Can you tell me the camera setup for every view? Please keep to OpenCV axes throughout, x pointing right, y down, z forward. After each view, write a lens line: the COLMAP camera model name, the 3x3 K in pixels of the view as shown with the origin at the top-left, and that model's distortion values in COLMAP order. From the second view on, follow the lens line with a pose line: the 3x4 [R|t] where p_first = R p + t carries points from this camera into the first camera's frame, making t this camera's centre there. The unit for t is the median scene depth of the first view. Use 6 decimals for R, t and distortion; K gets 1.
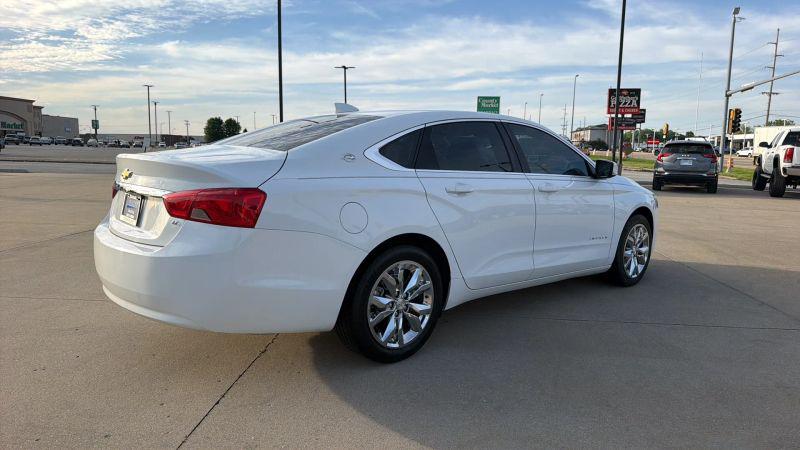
lens RADIAL K [[537.3, 0, 399.6], [0, 537.3, 223.8], [0, 0, 1]] dist [0.041397, -0.045177]
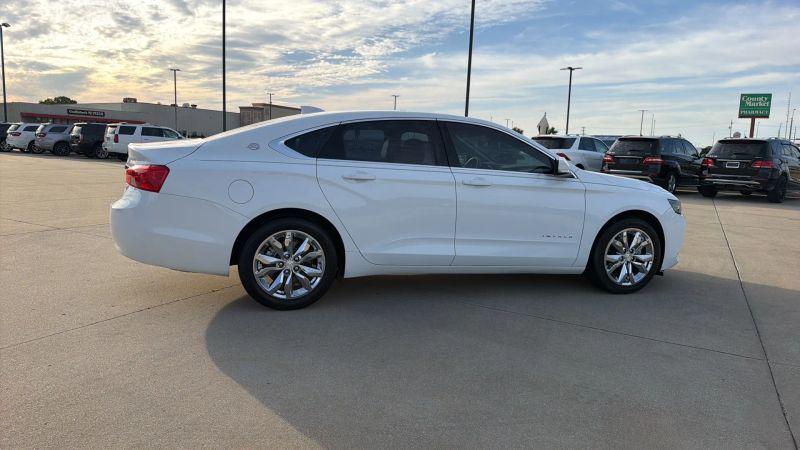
lens RADIAL K [[535.0, 0, 395.5], [0, 535.0, 221.8], [0, 0, 1]] dist [0.041149, -0.043864]
pose [[0.903185, 0.071124, -0.423319, 0.645799], [-0.075578, 0.997120, 0.006279, 0.019802], [0.422546, 0.026322, 0.905959, -0.027758]]
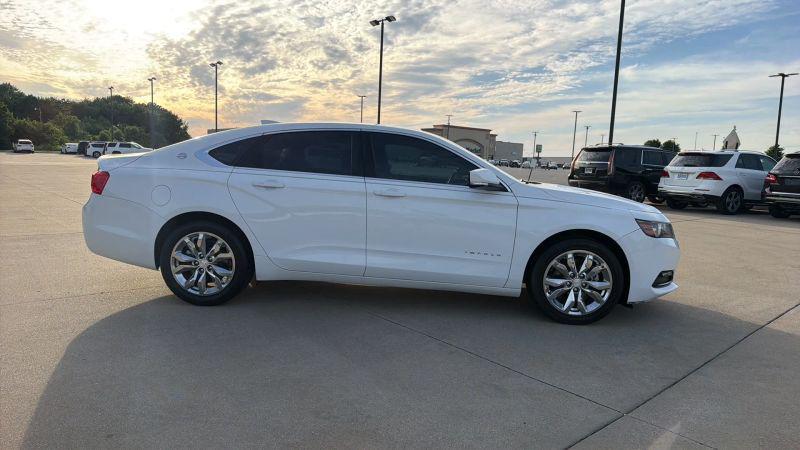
lens RADIAL K [[537.3, 0, 399.6], [0, 537.3, 223.8], [0, 0, 1]] dist [0.041397, -0.045177]
pose [[0.714505, 0.089383, -0.693898, 1.125746], [-0.118176, 0.992973, 0.006223, -0.016740], [0.689578, 0.077555, 0.720047, 0.299410]]
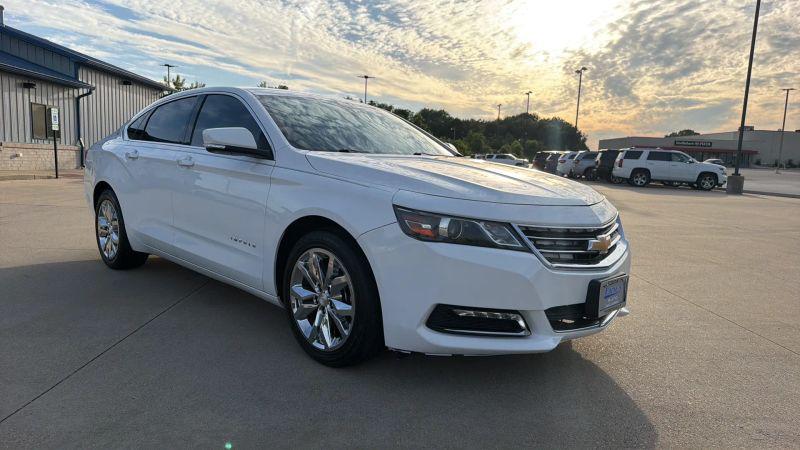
lens RADIAL K [[544.8, 0, 394.2], [0, 544.8, 227.4], [0, 0, 1]] dist [0.030903, -0.041094]
pose [[0.074330, 0.108408, -0.991324, 1.351729], [-0.165250, 0.981669, 0.094962, -0.115202], [0.983447, 0.156757, 0.090882, 1.415729]]
